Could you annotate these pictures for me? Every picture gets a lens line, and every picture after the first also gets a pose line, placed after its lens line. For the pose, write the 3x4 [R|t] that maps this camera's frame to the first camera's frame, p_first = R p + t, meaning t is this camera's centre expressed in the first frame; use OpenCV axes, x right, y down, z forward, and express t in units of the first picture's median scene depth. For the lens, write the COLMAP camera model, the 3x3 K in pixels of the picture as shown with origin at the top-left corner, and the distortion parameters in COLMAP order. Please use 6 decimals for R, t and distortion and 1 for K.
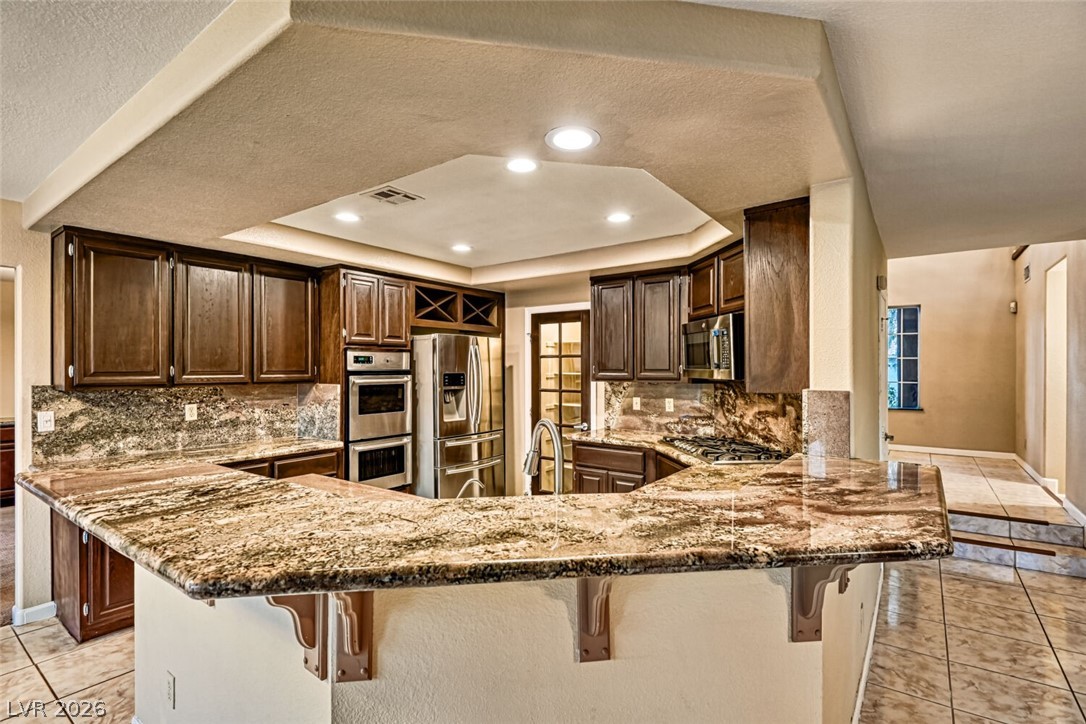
lens RADIAL K [[513.5, 0, 547.5], [0, 513.5, 367.6], [0, 0, 1]] dist [0.019361, -0.007278]
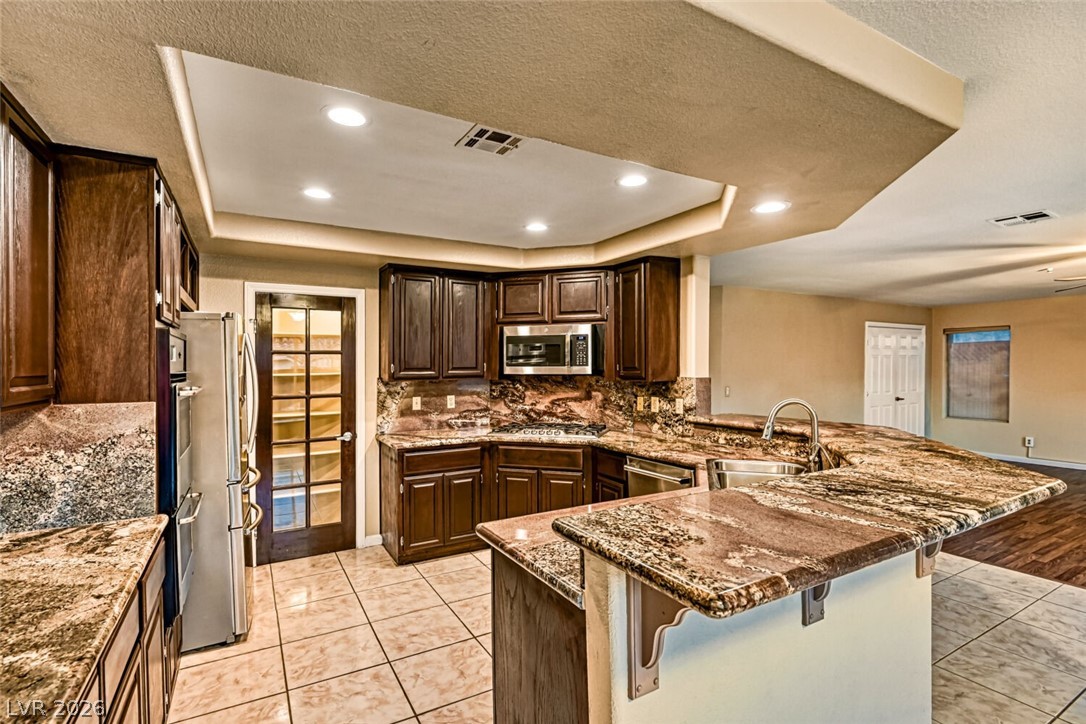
lens RADIAL K [[513.5, 0, 551.1], [0, 513.5, 371.8], [0, 0, 1]] dist [0.019361, -0.007278]
pose [[0.407287, -0.016556, 0.913150, -0.626078], [0.008125, 0.999862, 0.014504, -0.000797], [-0.913264, 0.001512, 0.407366, 0.395467]]
